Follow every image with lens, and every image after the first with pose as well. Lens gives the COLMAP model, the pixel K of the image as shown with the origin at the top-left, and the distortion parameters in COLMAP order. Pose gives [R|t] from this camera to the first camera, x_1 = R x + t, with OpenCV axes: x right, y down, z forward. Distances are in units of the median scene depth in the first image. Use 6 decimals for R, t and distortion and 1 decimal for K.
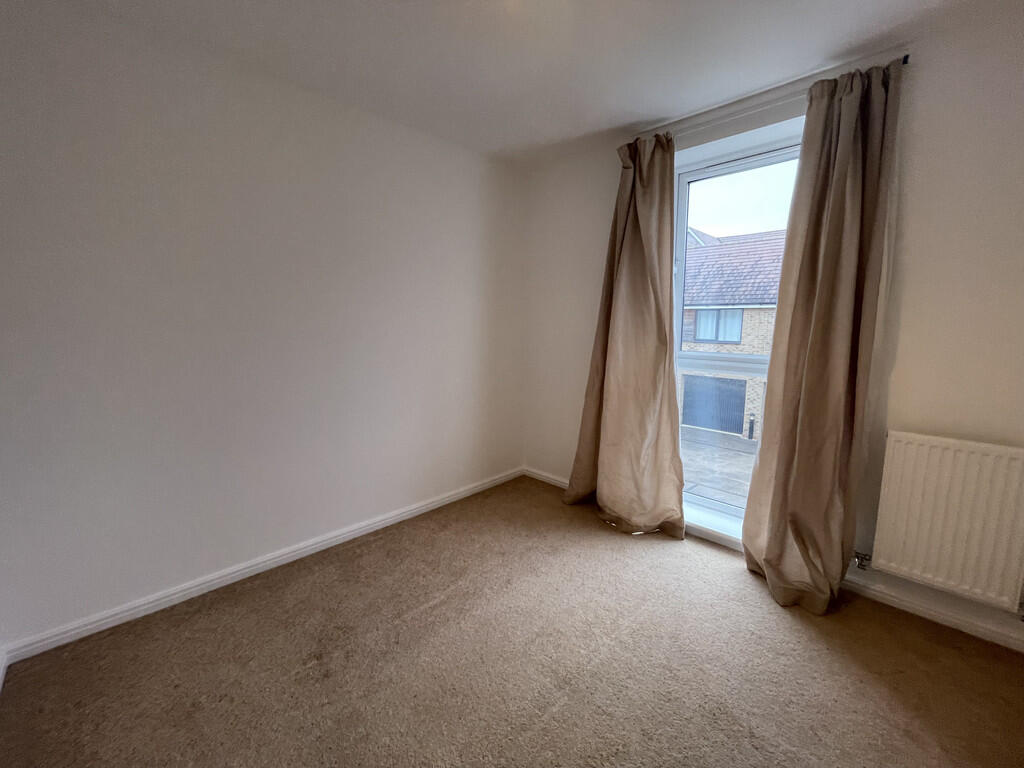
lens RADIAL K [[417.7, 0, 513.2], [0, 417.7, 382.8], [0, 0, 1]] dist [0.004042, 0.000174]
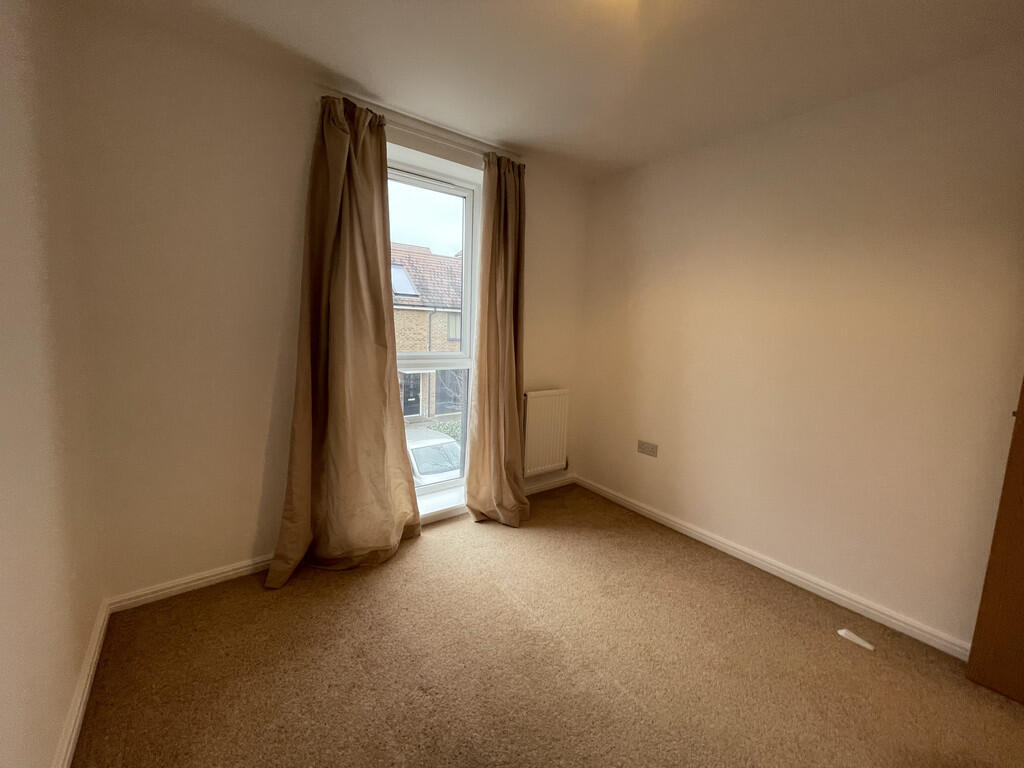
lens RADIAL K [[417.7, 0, 512.6], [0, 417.7, 380.2], [0, 0, 1]] dist [0.004042, 0.000174]
pose [[0.133855, -0.127364, 0.982782, -0.553669], [0.111940, 0.987303, 0.112704, -0.094384], [-0.984658, 0.094927, 0.146413, 0.622306]]
